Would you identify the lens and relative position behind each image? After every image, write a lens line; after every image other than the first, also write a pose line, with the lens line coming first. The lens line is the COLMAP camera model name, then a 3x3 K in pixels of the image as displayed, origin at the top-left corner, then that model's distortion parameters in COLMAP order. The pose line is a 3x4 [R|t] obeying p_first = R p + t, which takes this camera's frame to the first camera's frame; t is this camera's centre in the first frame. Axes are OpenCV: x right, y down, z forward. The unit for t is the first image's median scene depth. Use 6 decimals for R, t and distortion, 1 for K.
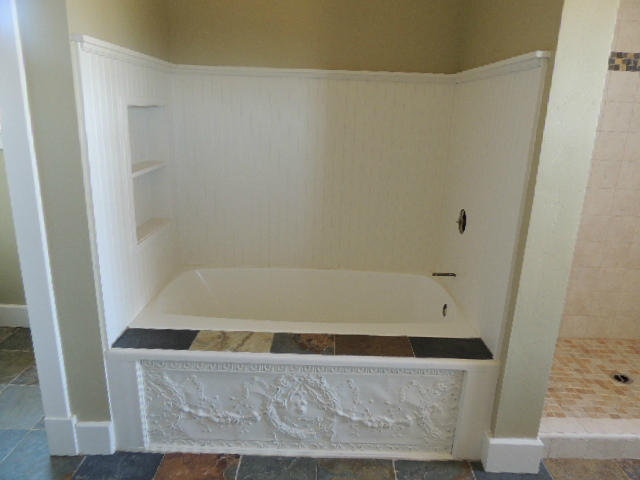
lens RADIAL K [[457.6, 0, 320.0], [0, 457.6, 240.0], [0, 0, 1]] dist [-0.020265, 0.004219]
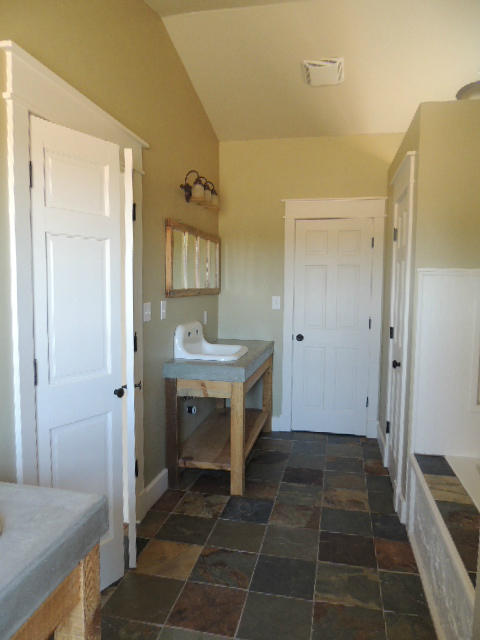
lens RADIAL K [[444.7, 0, 240.0], [0, 444.7, 320.0], [0, 0, 1]] dist [-0.018155, 0.001445]
pose [[-0.208406, 0.037175, -0.977336, 1.096335], [-0.283599, 0.954048, 0.096763, -0.180121], [0.936023, 0.297338, -0.188287, 0.549148]]
